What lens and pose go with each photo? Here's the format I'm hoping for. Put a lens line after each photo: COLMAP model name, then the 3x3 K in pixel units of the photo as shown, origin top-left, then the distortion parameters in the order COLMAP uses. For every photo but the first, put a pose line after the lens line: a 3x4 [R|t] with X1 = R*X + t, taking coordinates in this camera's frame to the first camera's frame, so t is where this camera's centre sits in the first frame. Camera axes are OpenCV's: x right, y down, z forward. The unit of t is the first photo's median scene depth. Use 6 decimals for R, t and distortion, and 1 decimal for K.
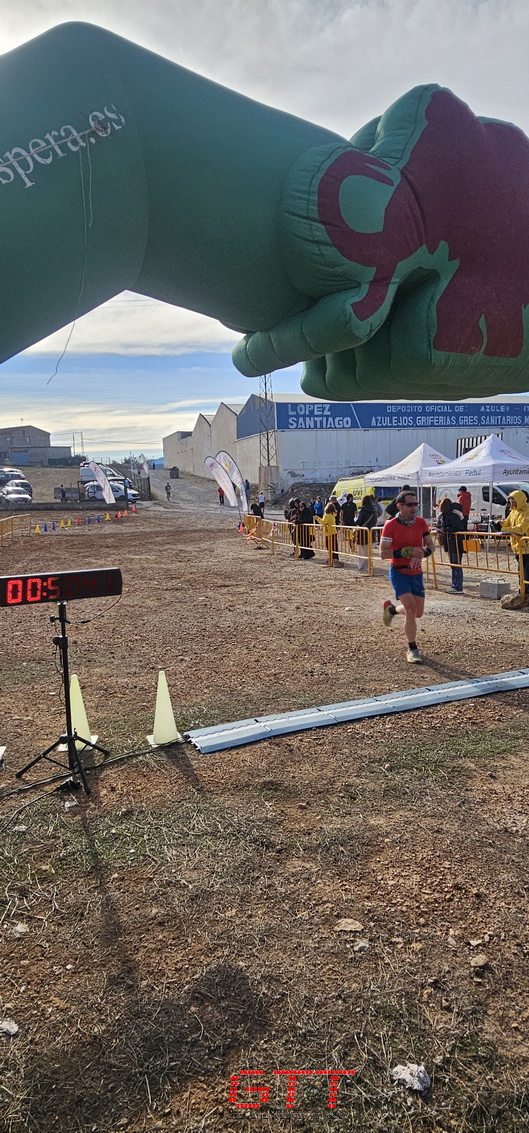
lens RADIAL K [[641.2, 0, 265.4], [0, 641.2, 567.5], [0, 0, 1]] dist [0.002150, -0.002546]
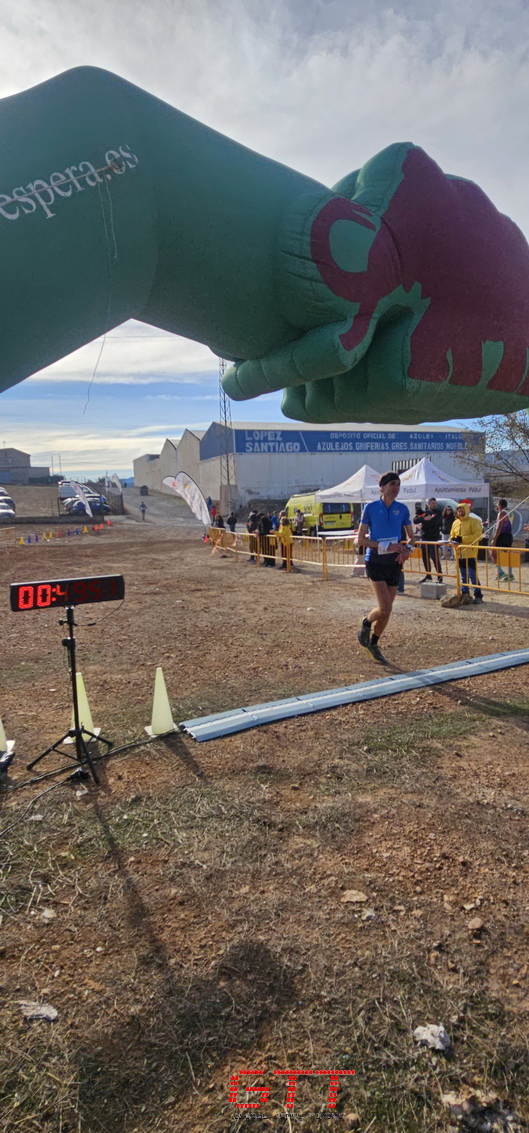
lens RADIAL K [[560.4, 0, 264.3], [0, 560.4, 569.8], [0, 0, 1]] dist [-0.000168, 0.000176]
pose [[0.997439, -0.008009, 0.071079, -0.054734], [0.008486, 0.999943, -0.006417, 0.000819], [-0.071024, 0.007004, 0.997450, 0.028743]]
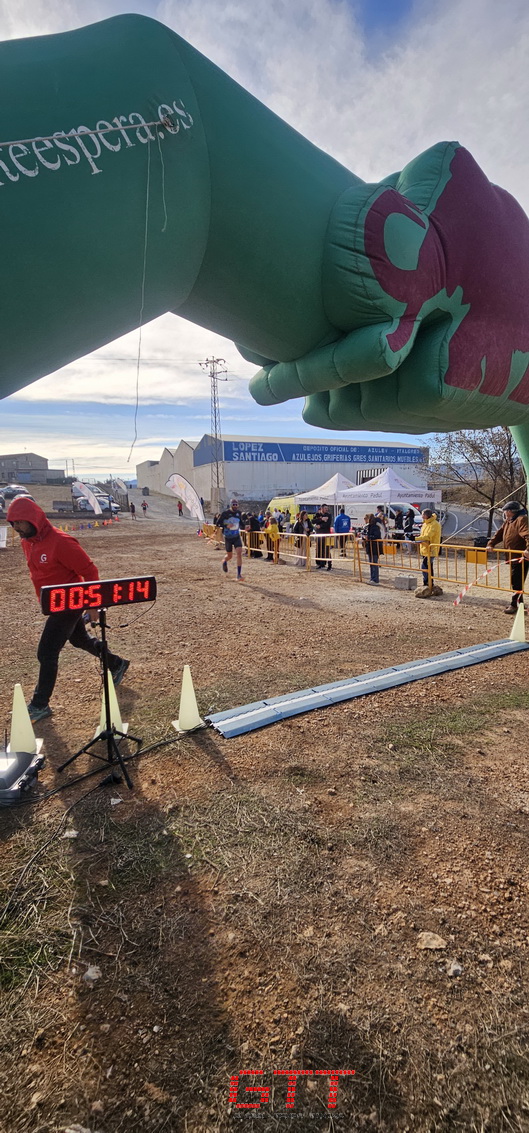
lens RADIAL K [[460.6, 0, 267.3], [0, 460.6, 572.4], [0, 0, 1]] dist [-0.001051, 0.000967]
pose [[0.992773, -0.000595, 0.120006, -0.132733], [-0.002229, 0.999724, 0.023394, -0.024789], [-0.119986, -0.023492, 0.992498, 0.201737]]
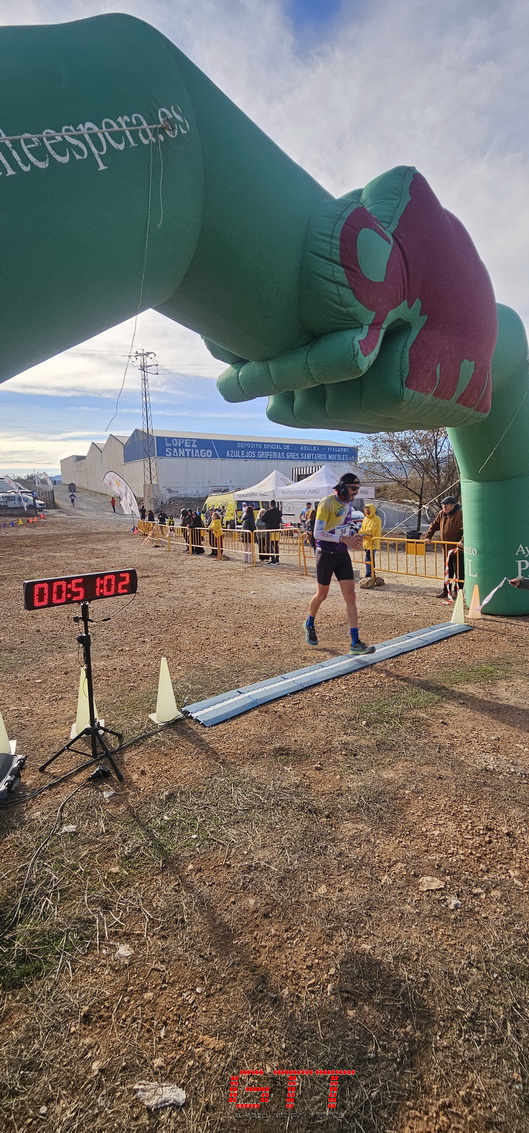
lens RADIAL K [[461.7, 0, 266.0], [0, 461.7, 567.8], [0, 0, 1]] dist [0.000925, -0.000314]
pose [[0.966190, -0.021526, 0.256932, -0.217757], [0.016725, 0.999643, 0.020857, -0.013841], [-0.257289, -0.015855, 0.966204, 0.183218]]
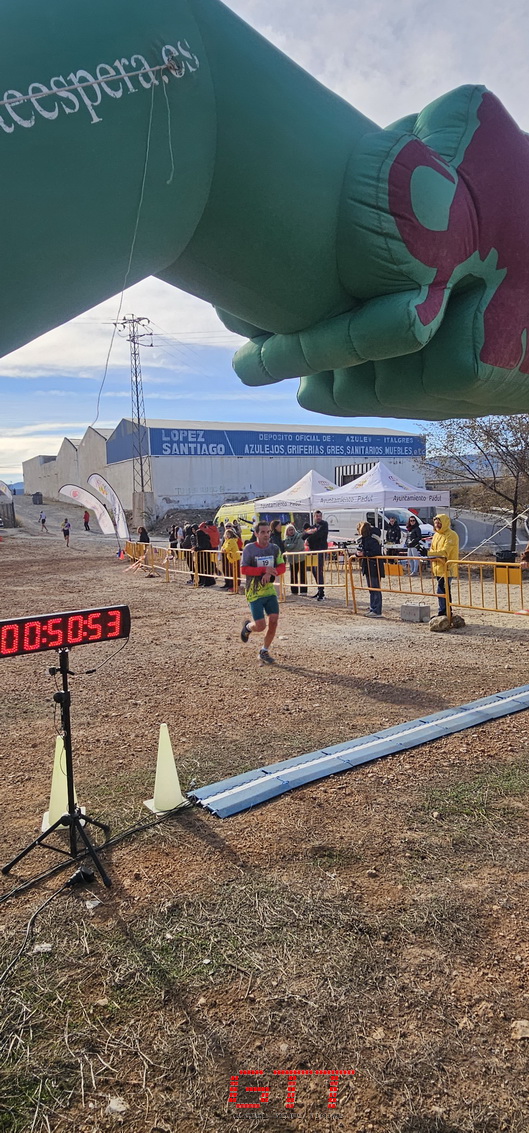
lens RADIAL K [[641.2, 0, 265.4], [0, 641.2, 567.5], [0, 0, 1]] dist [0.002150, -0.002546]
pose [[0.978526, -0.017464, 0.205382, -0.226423], [0.025831, 0.998939, -0.038126, -0.011765], [-0.204499, 0.042612, 0.977939, 0.142532]]
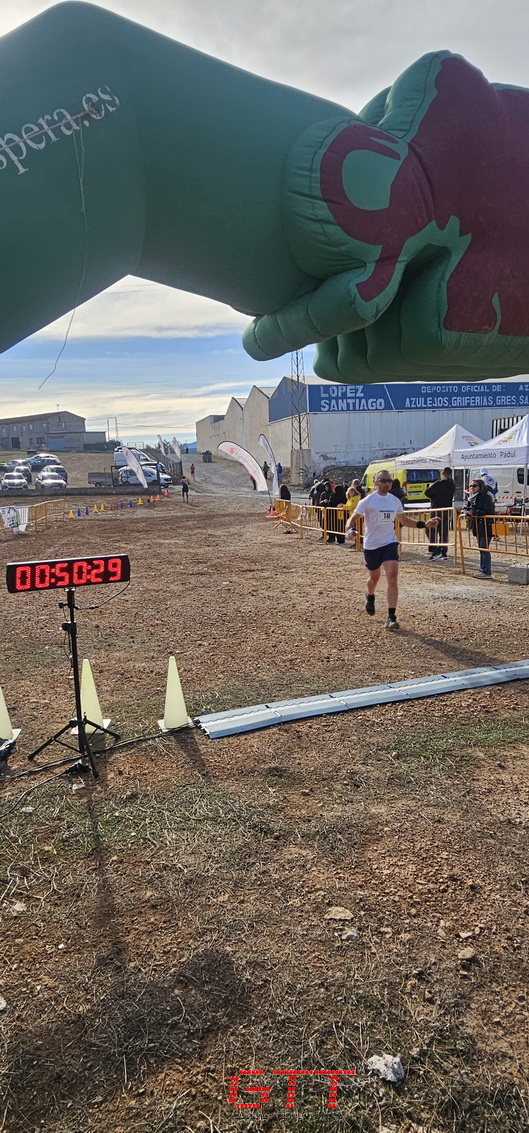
lens RADIAL K [[641.2, 0, 265.4], [0, 641.2, 567.5], [0, 0, 1]] dist [0.002150, -0.002546]
pose [[0.998623, 0.000193, -0.052459, 0.042347], [0.001133, 0.999681, 0.025244, -0.003978], [0.052447, -0.025269, 0.998304, 0.006510]]
